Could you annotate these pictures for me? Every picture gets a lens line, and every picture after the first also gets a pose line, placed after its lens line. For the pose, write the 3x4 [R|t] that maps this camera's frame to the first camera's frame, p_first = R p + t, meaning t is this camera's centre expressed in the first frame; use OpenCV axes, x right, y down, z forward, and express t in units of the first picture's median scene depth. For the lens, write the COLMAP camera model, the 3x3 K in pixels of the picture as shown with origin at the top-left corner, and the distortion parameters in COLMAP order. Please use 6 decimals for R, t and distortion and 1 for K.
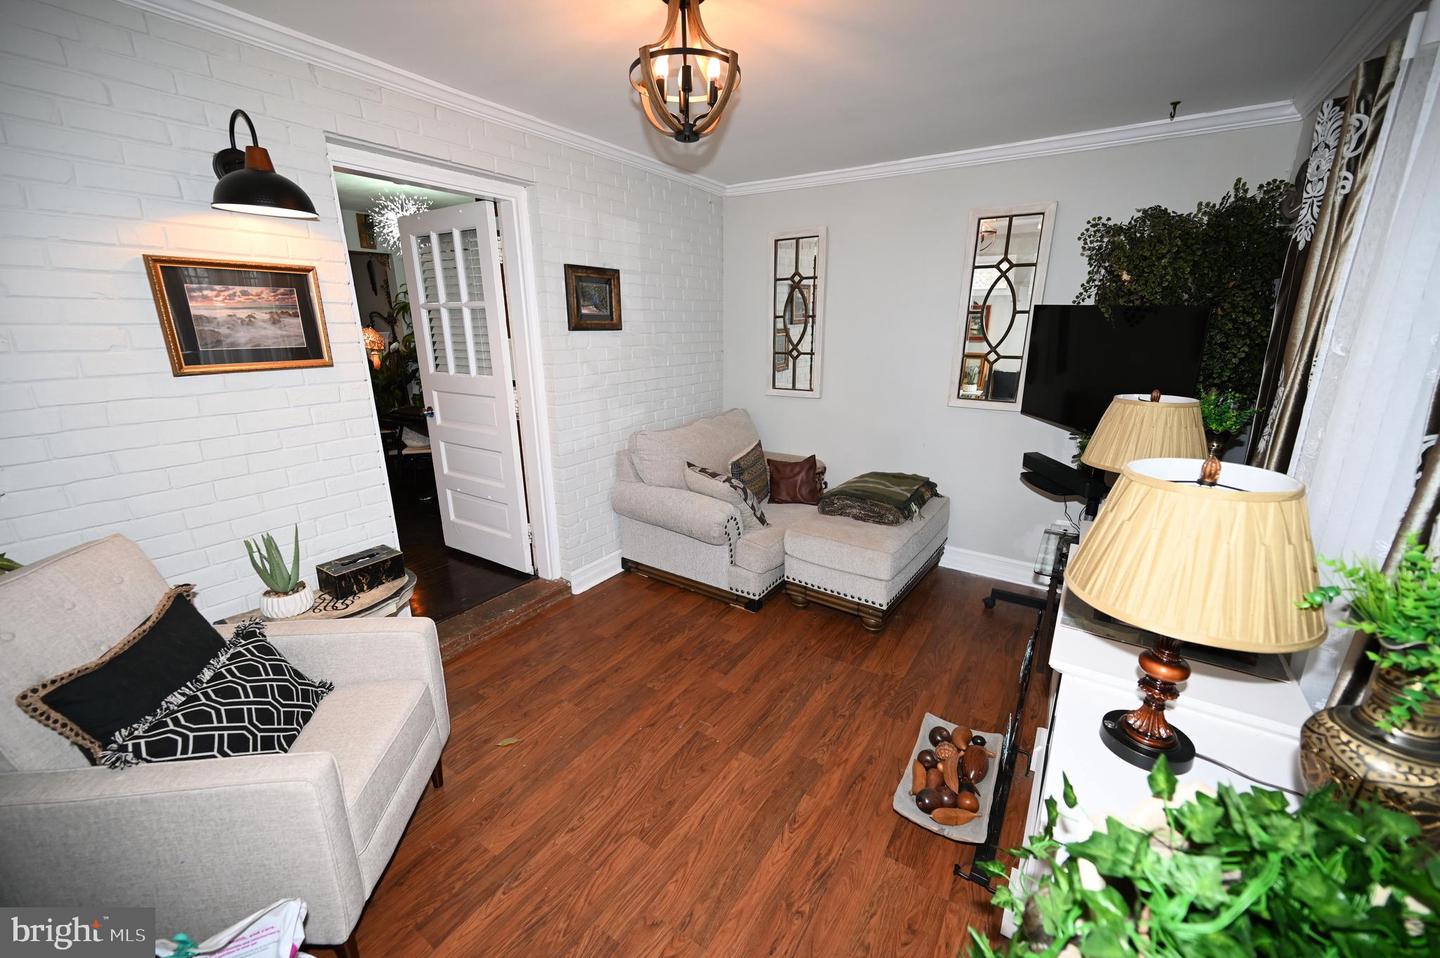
lens RADIAL K [[563.6, 0, 722.1], [0, 563.6, 481.8], [0, 0, 1]] dist [-0.002009, 0.000066]
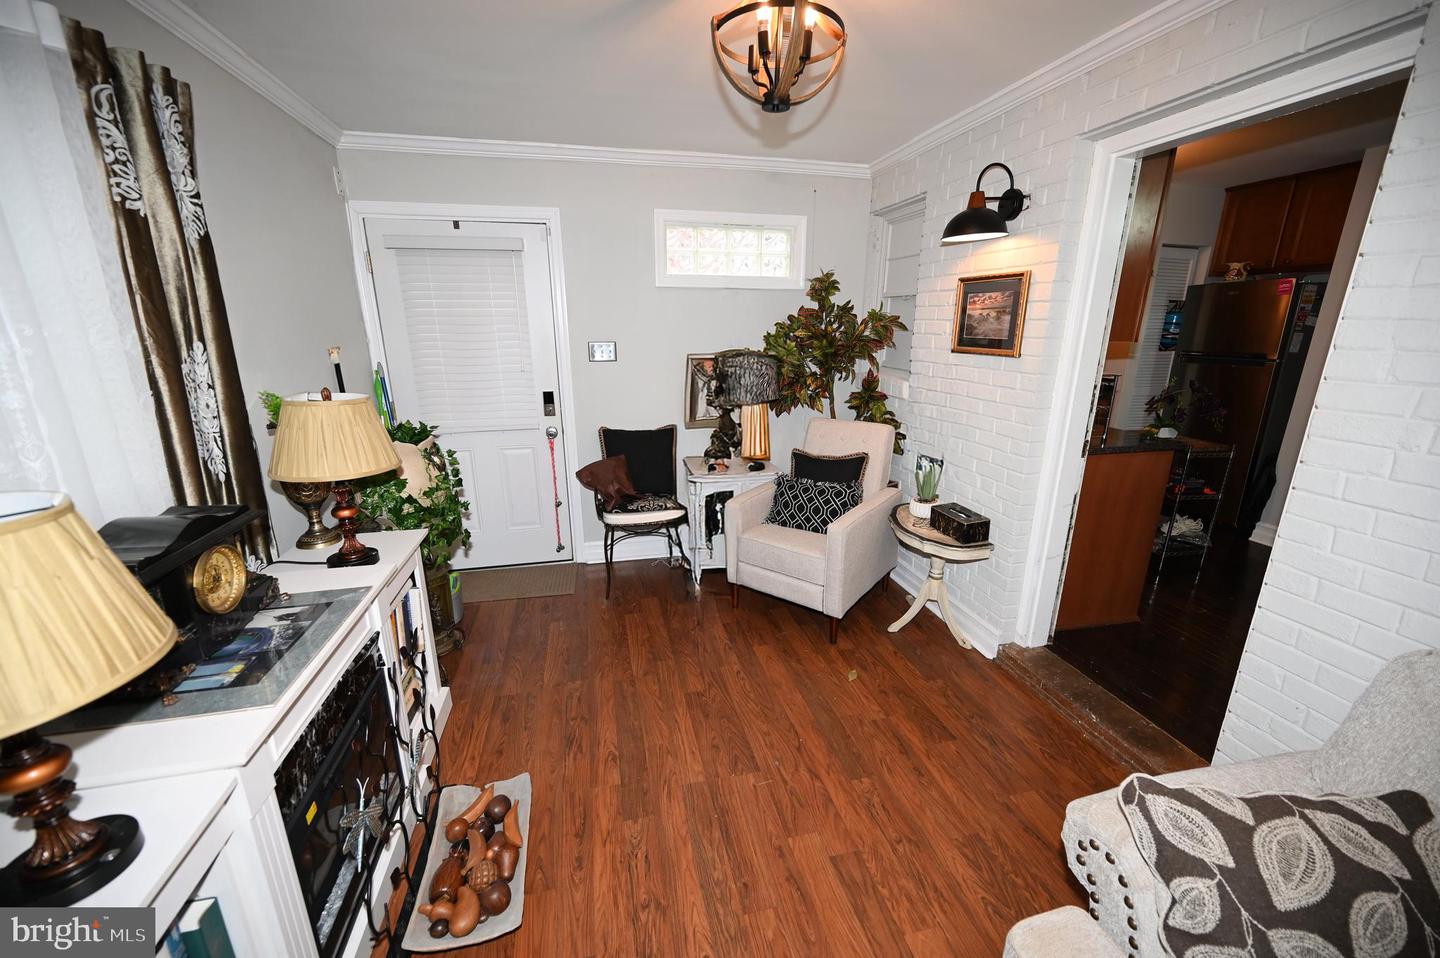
lens RADIAL K [[563.6, 0, 722.1], [0, 563.6, 481.8], [0, 0, 1]] dist [-0.002009, 0.000066]
pose [[-0.693686, 0.196970, -0.692822, 0.599318], [-0.199576, 0.871659, 0.447638, -0.396964], [0.692076, 0.448792, -0.565347, 1.415442]]
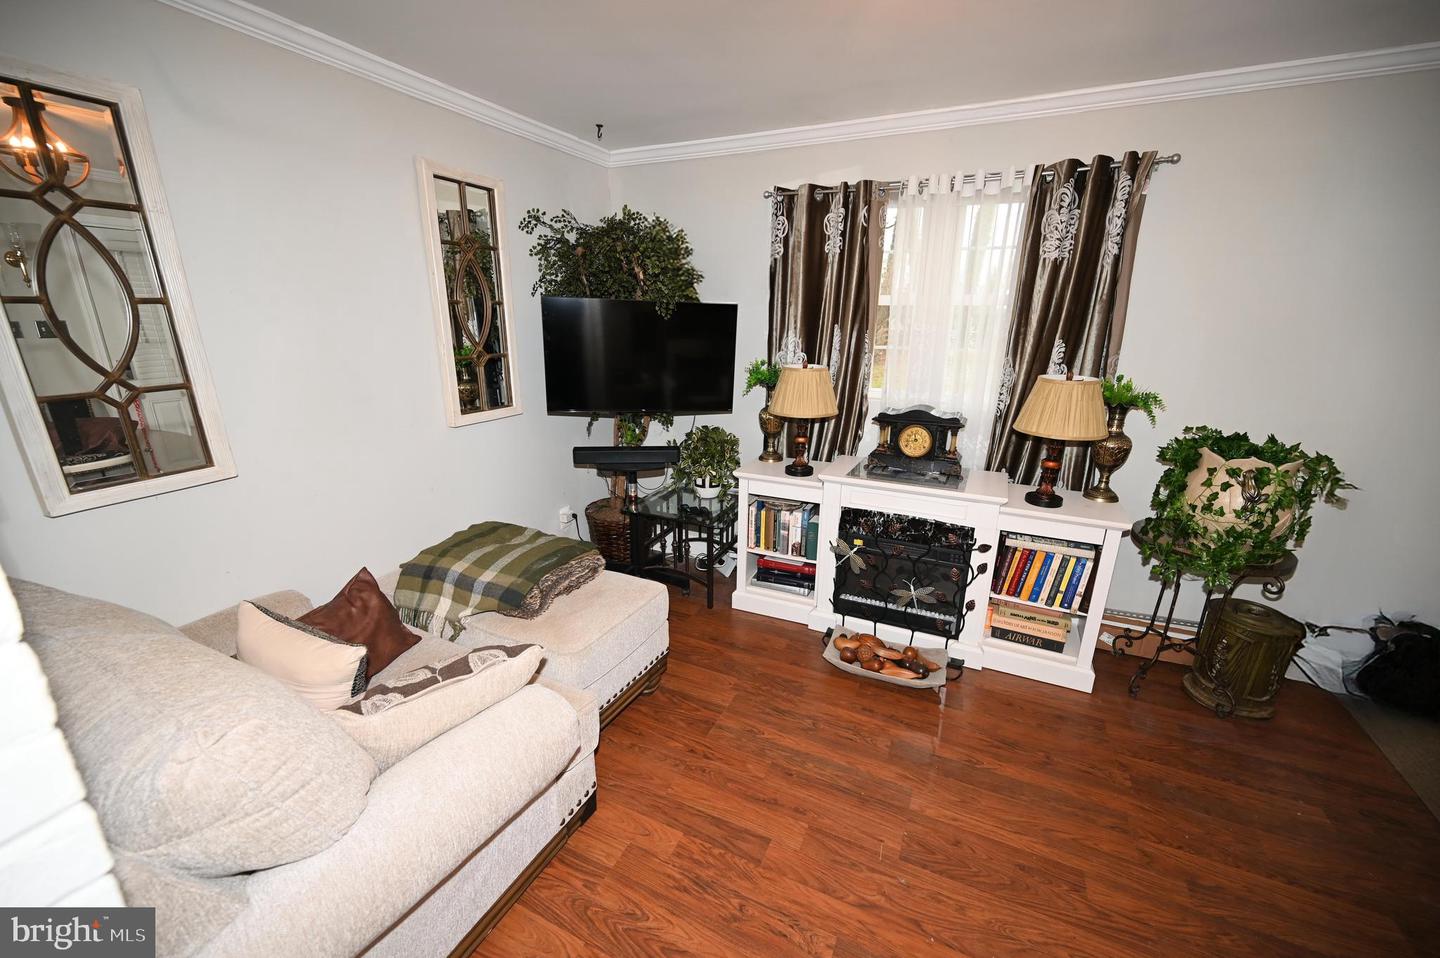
lens RADIAL K [[563.6, 0, 722.1], [0, 563.6, 481.8], [0, 0, 1]] dist [-0.002009, 0.000066]
pose [[-0.132792, -0.283003, 0.949882, -0.657715], [0.269609, 0.911917, 0.309383, -0.355833], [-0.953770, 0.297181, -0.044795, 1.246618]]
